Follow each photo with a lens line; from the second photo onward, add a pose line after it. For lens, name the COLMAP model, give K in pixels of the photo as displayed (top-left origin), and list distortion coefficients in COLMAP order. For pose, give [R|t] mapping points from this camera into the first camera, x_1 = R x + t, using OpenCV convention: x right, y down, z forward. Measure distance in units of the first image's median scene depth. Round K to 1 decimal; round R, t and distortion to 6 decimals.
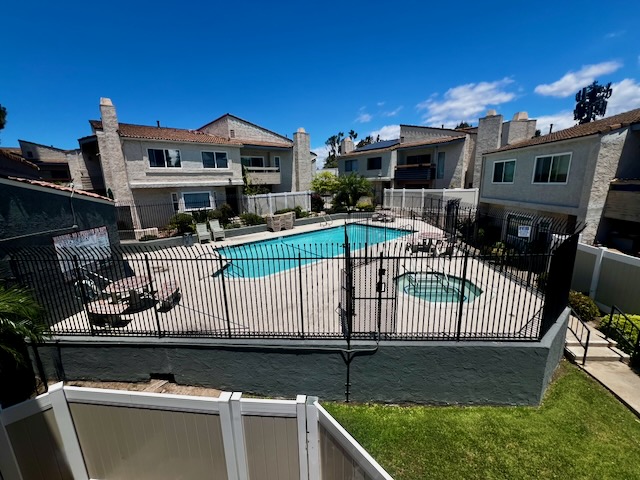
lens RADIAL K [[260.7, 0, 320.0], [0, 260.7, 240.0], [0, 0, 1]] dist [-0.001035, -0.000161]
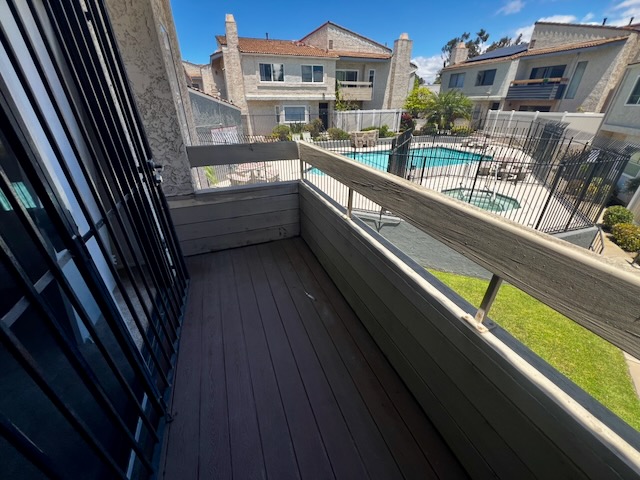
lens RADIAL K [[260.7, 0, 320.0], [0, 260.7, 240.0], [0, 0, 1]] dist [-0.001035, -0.000161]
pose [[0.938398, 0.183716, -0.292675, 0.063260], [-0.098055, 0.953717, 0.284268, 0.036064], [0.331354, -0.238058, 0.912980, -0.126844]]
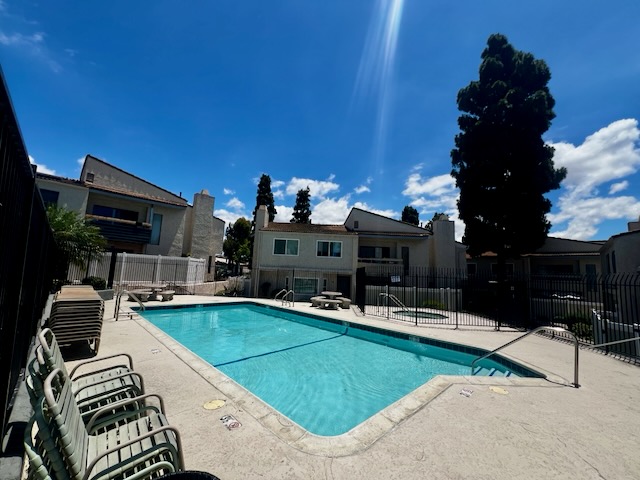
lens RADIAL K [[256.6, 0, 320.0], [0, 256.6, 240.0], [0, 0, 1]] dist [0.000217, 0.000005]
pose [[-0.098051, 0.173809, 0.979886, -0.450977], [0.177063, 0.971967, -0.154687, -0.047791], [-0.979303, 0.158334, -0.126078, 0.745922]]
